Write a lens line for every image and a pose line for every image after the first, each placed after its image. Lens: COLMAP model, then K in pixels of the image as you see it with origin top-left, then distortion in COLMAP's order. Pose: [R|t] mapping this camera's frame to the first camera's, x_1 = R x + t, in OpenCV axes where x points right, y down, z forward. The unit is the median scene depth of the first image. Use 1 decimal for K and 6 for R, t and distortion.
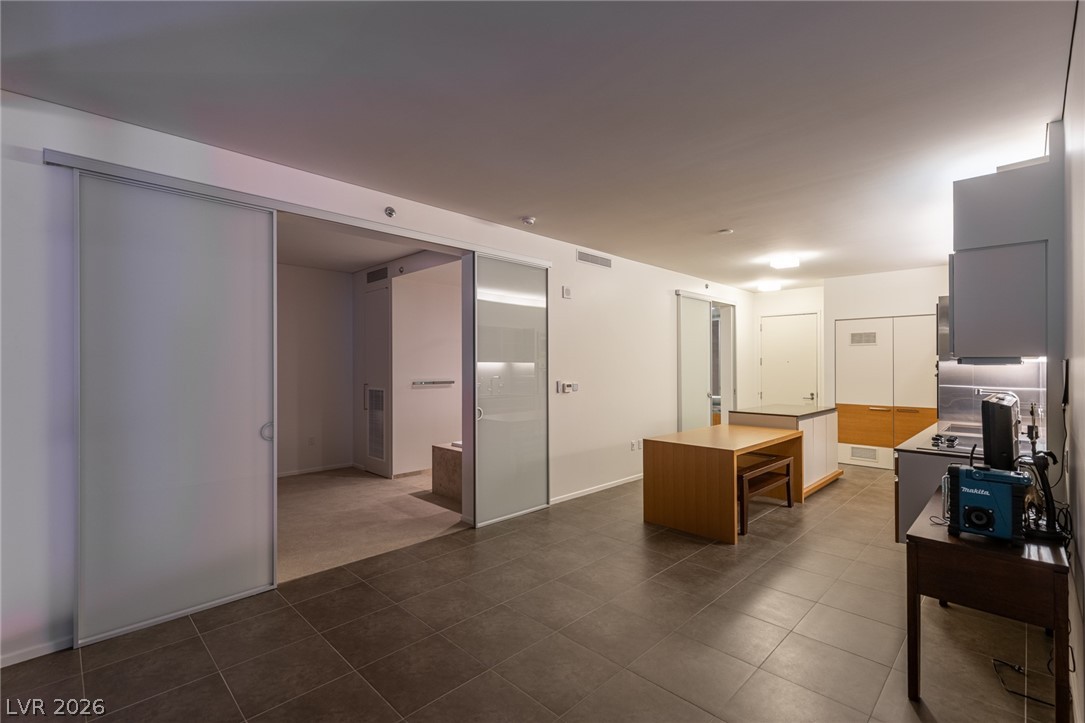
lens RADIAL K [[491.7, 0, 552.6], [0, 491.7, 362.2], [0, 0, 1]] dist [0.014216, -0.001129]
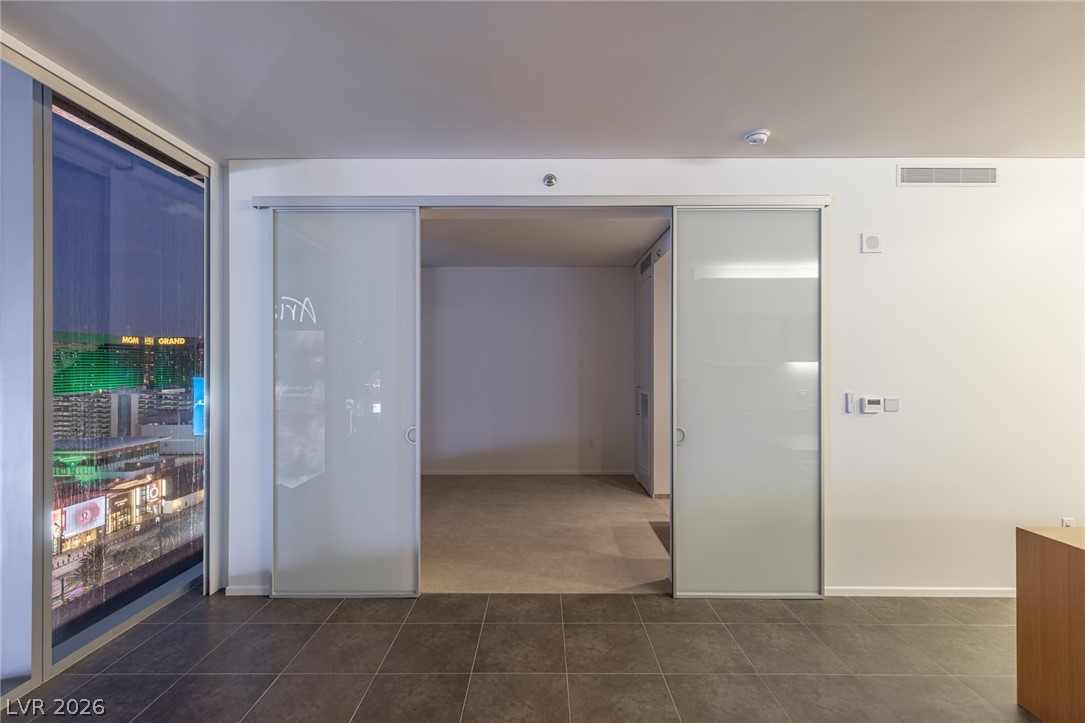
lens RADIAL K [[491.7, 0, 535.9], [0, 491.7, 367.1], [0, 0, 1]] dist [0.014216, -0.001129]
pose [[0.693211, 0.003703, -0.720725, 0.200947], [0.005083, 0.999937, 0.010027, -0.002337], [0.720717, -0.010614, 0.693148, 0.339451]]
